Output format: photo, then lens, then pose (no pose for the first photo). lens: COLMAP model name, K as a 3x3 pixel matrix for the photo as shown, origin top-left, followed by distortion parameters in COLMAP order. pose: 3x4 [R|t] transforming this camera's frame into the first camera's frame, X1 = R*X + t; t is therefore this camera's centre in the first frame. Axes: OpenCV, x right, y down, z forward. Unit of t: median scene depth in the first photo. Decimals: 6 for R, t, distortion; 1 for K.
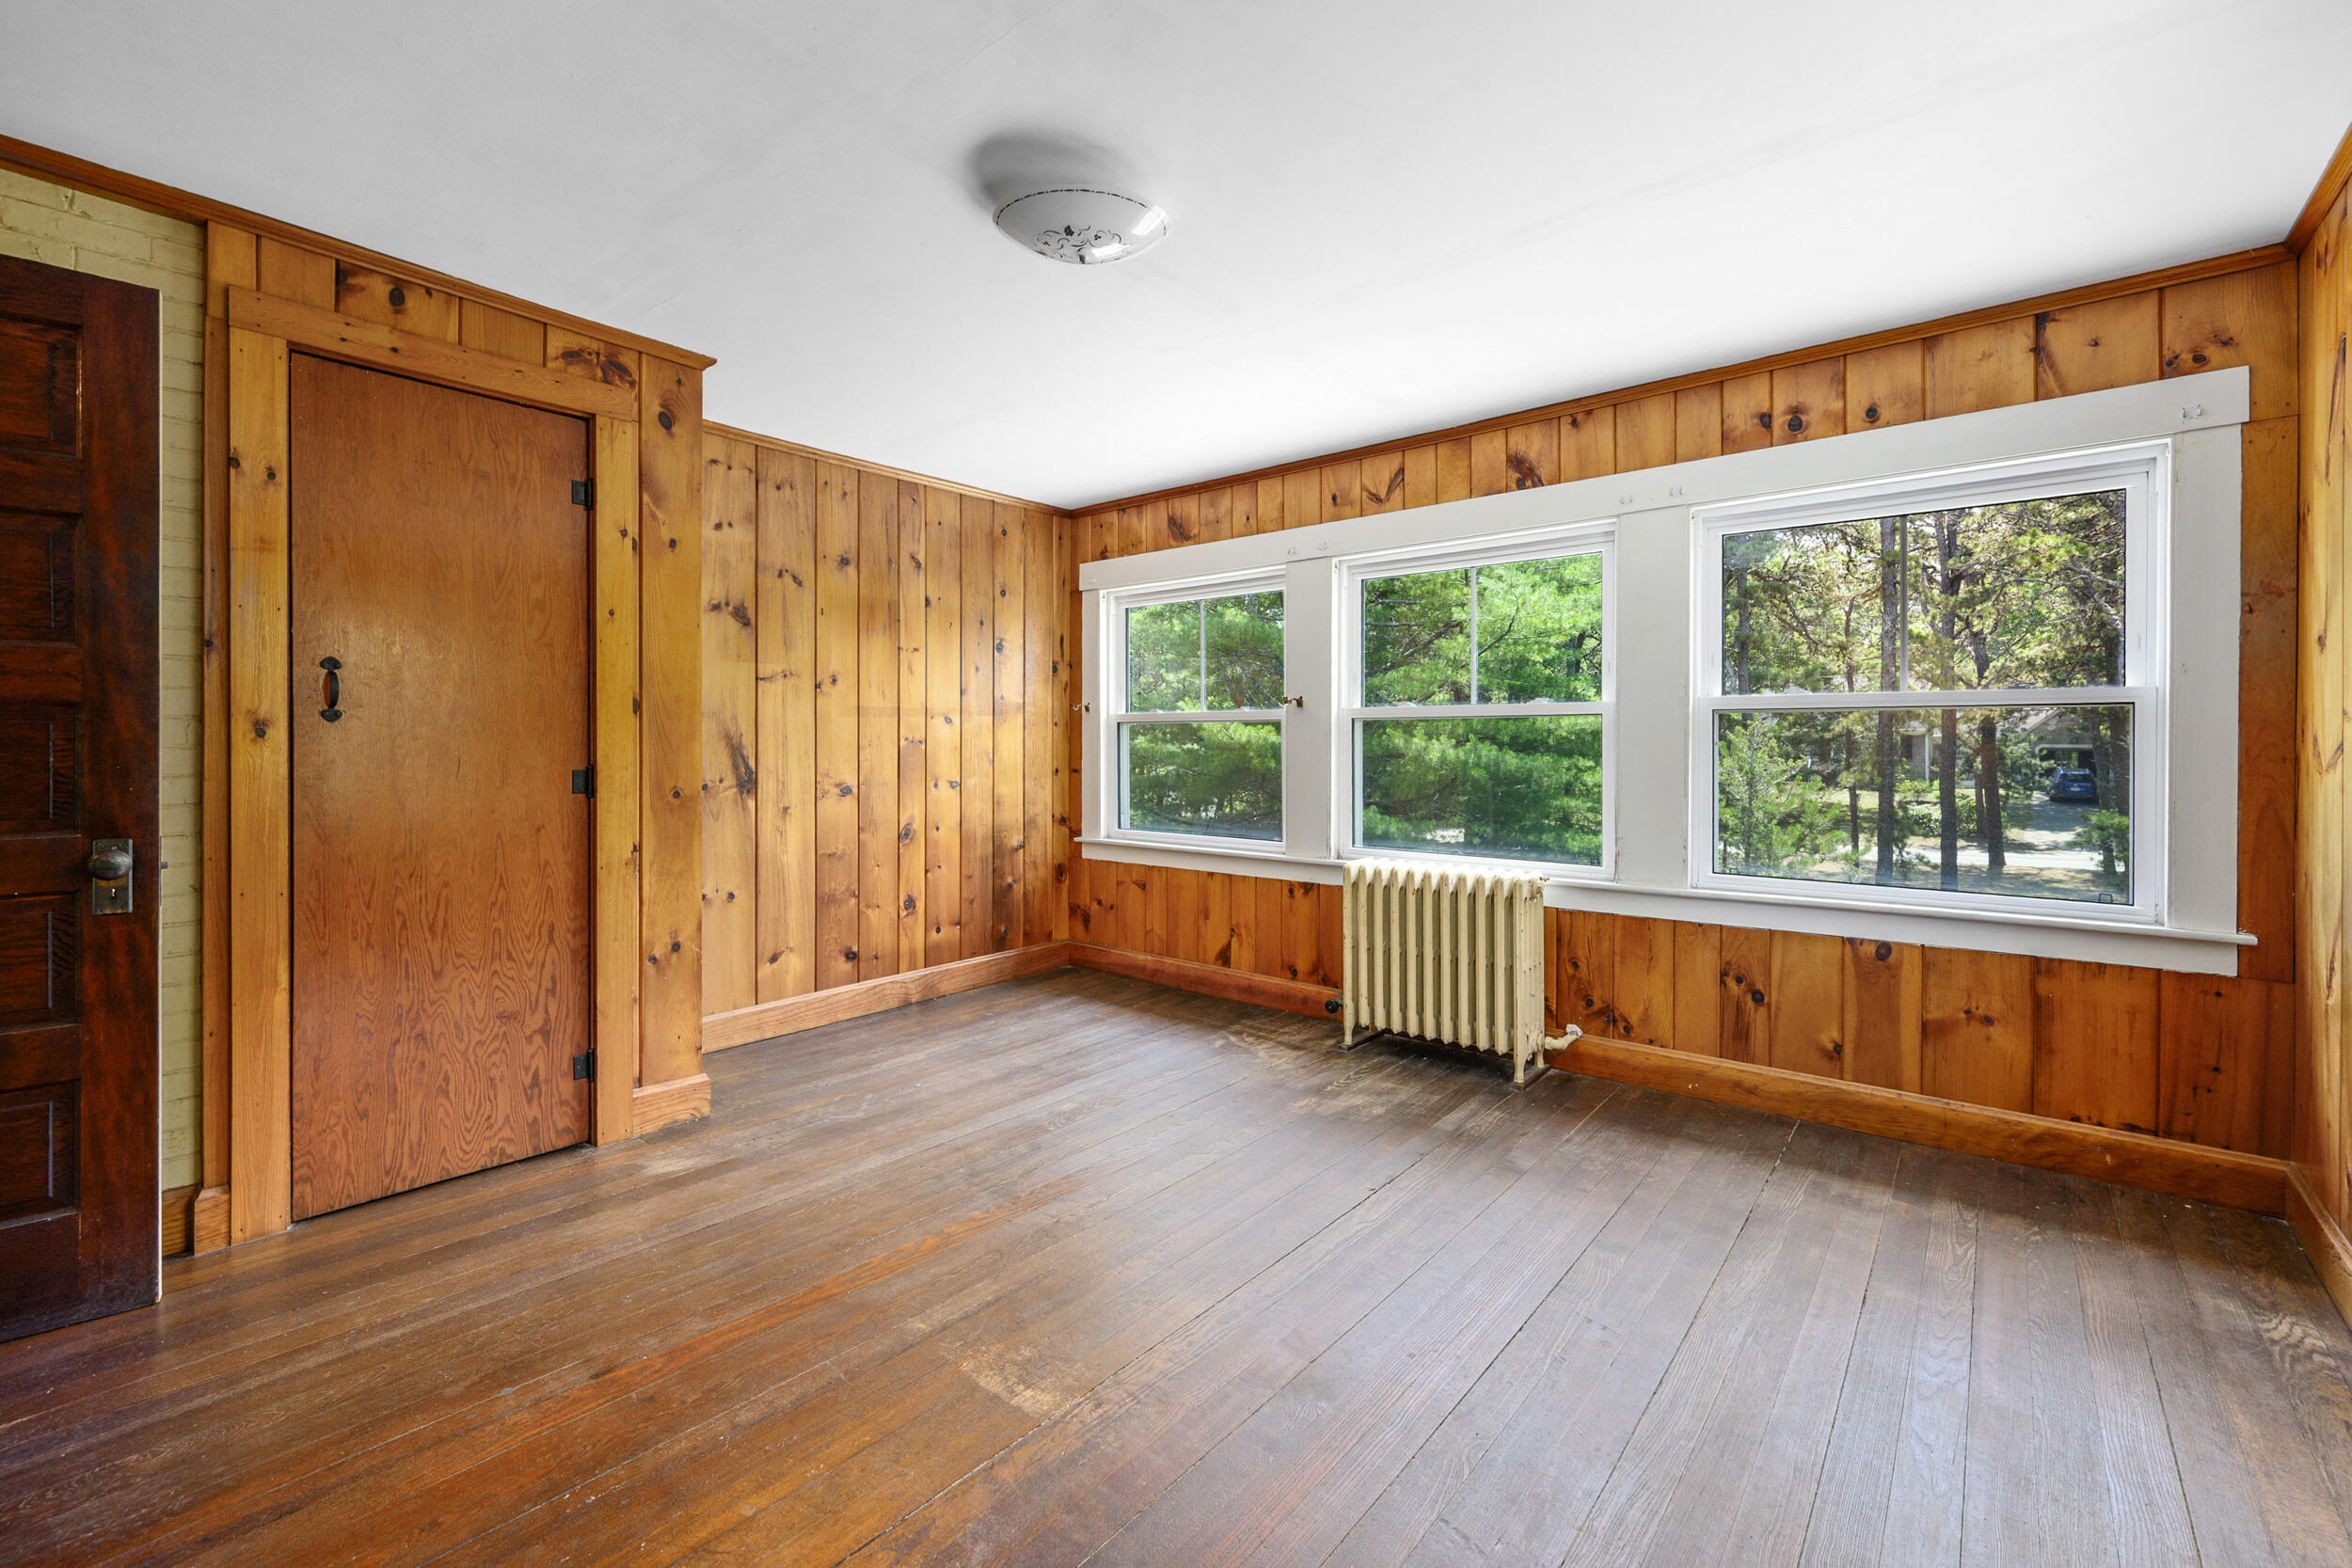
lens RADIAL K [[987.8, 0, 1201.2], [0, 987.8, 756.0], [0, 0, 1]] dist [-0.001661, -0.000733]
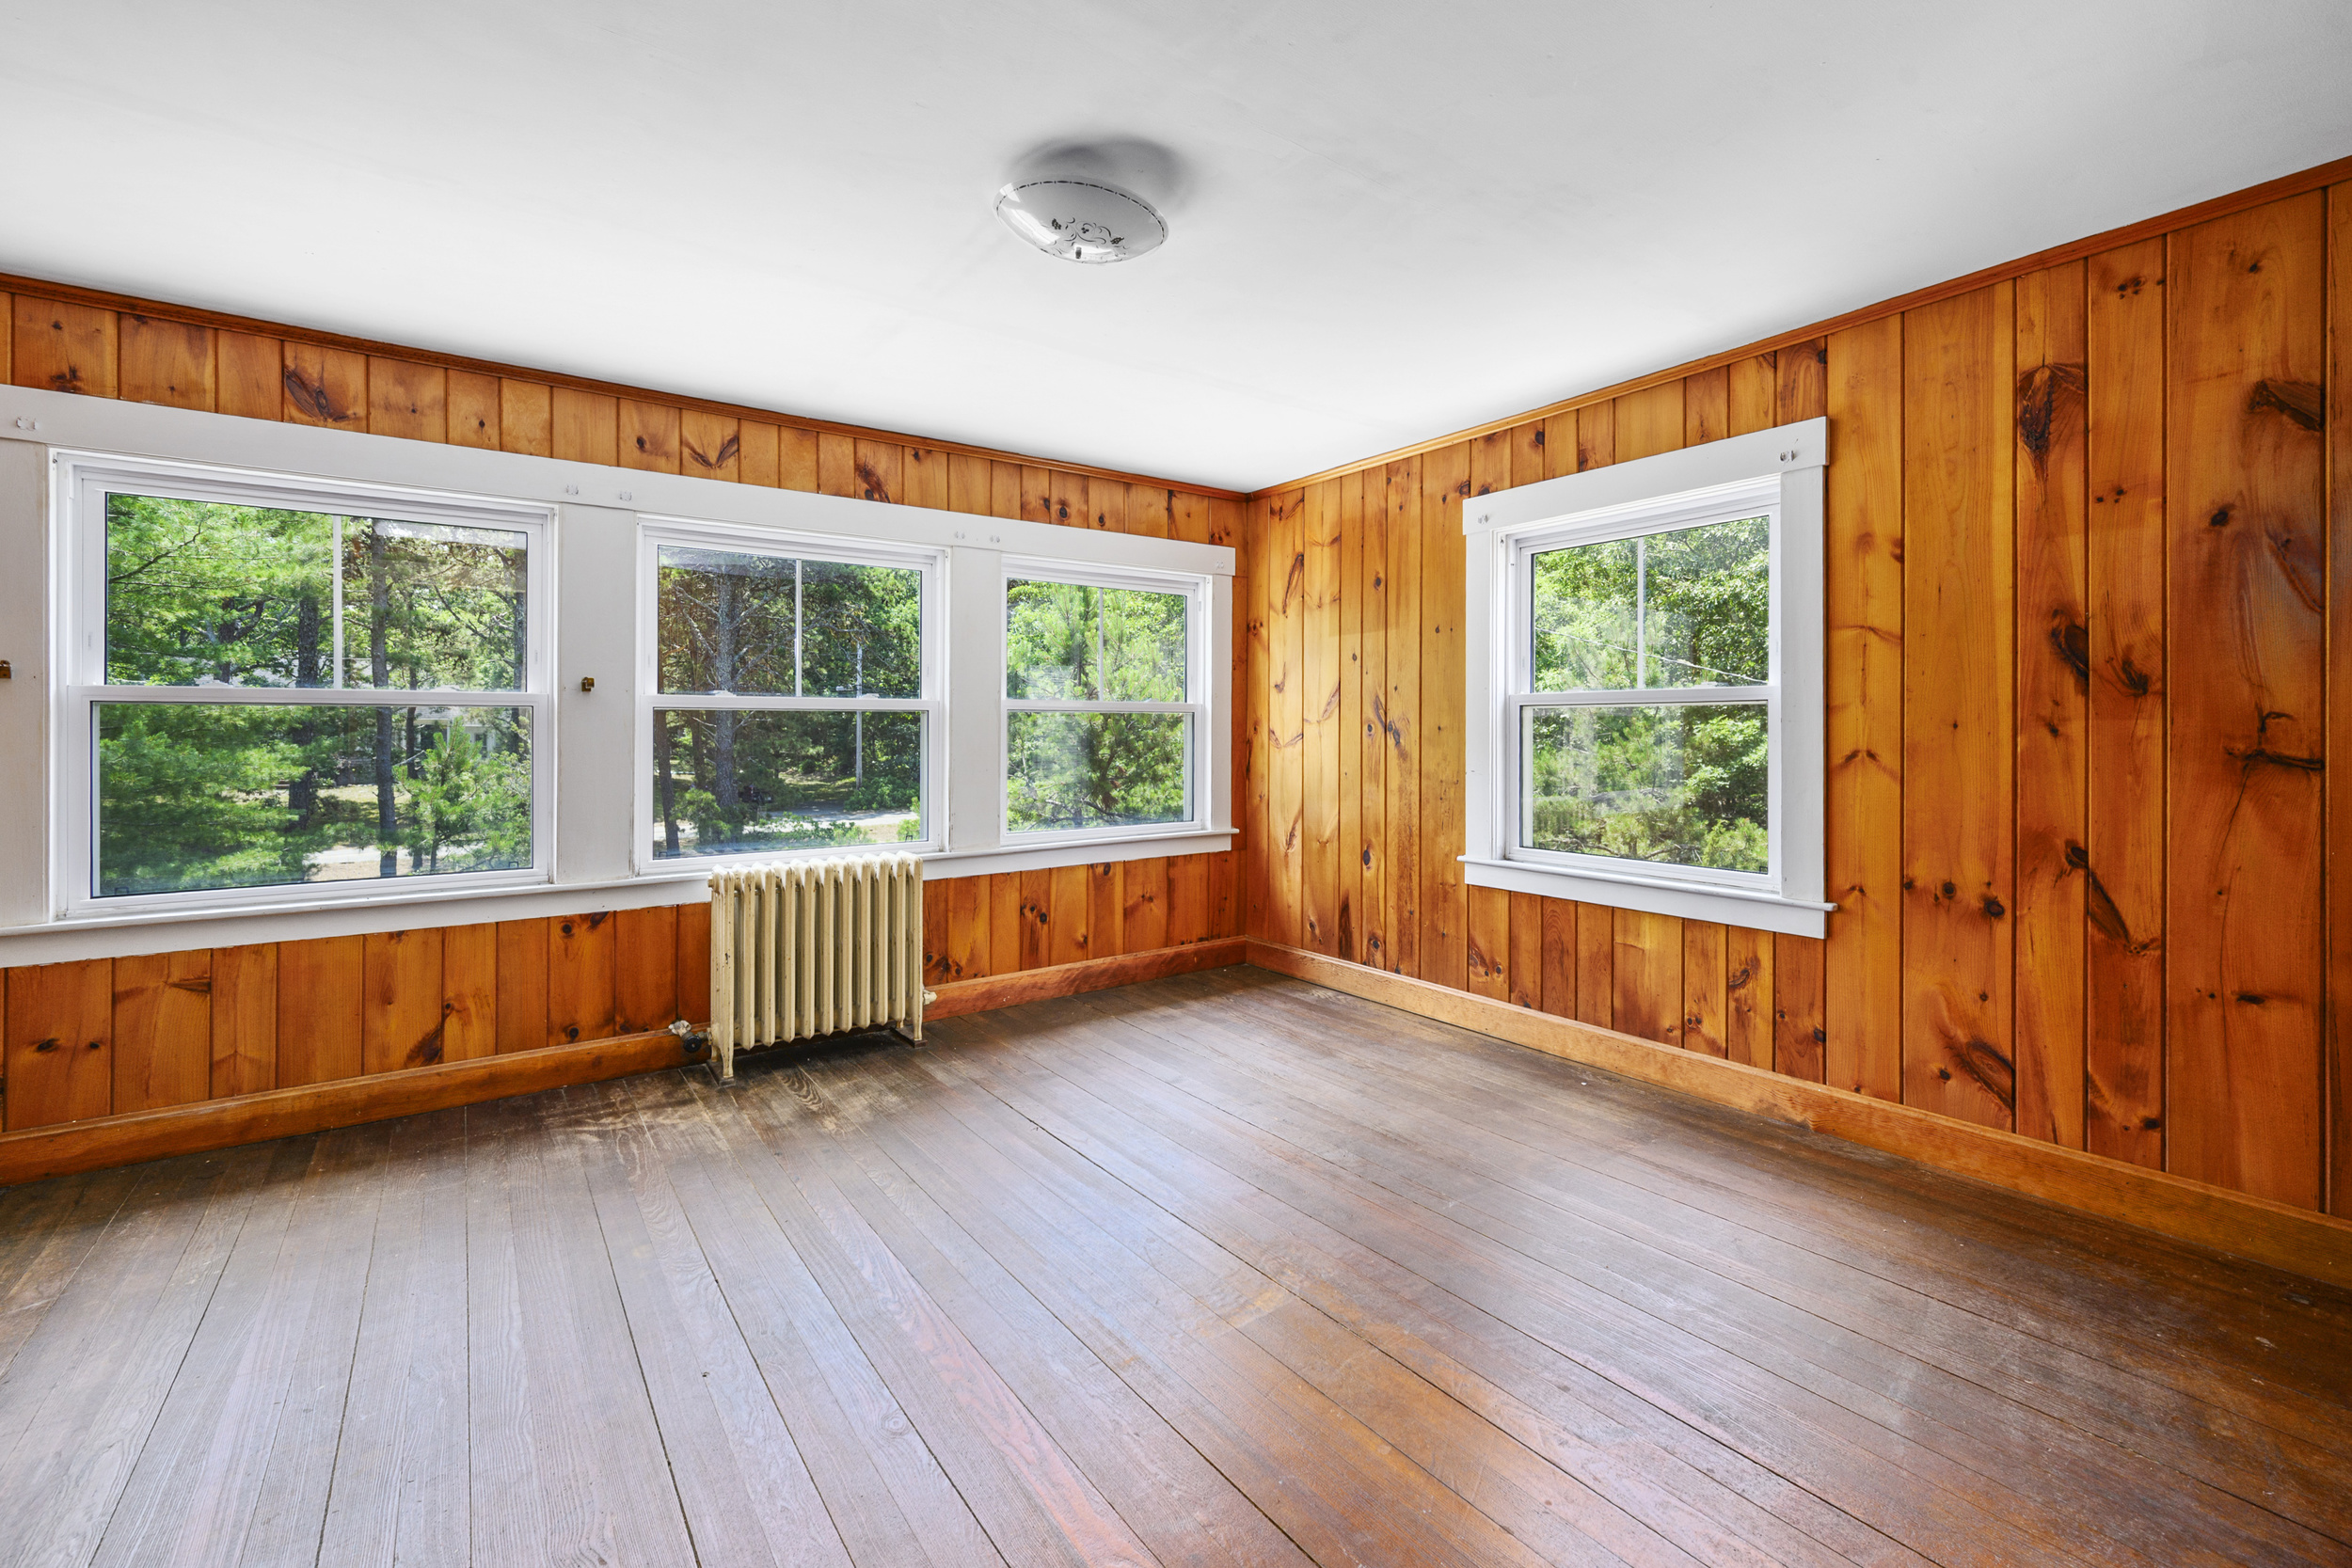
lens RADIAL K [[1048.0, 0, 1176.4], [0, 1048.0, 743.7], [0, 0, 1]] dist [-0.000910, -0.000490]
pose [[0.228884, -0.012680, 0.973371, -0.742470], [0.014768, 0.999845, 0.009552, -0.010670], [-0.973342, 0.012188, 0.229036, 0.433095]]
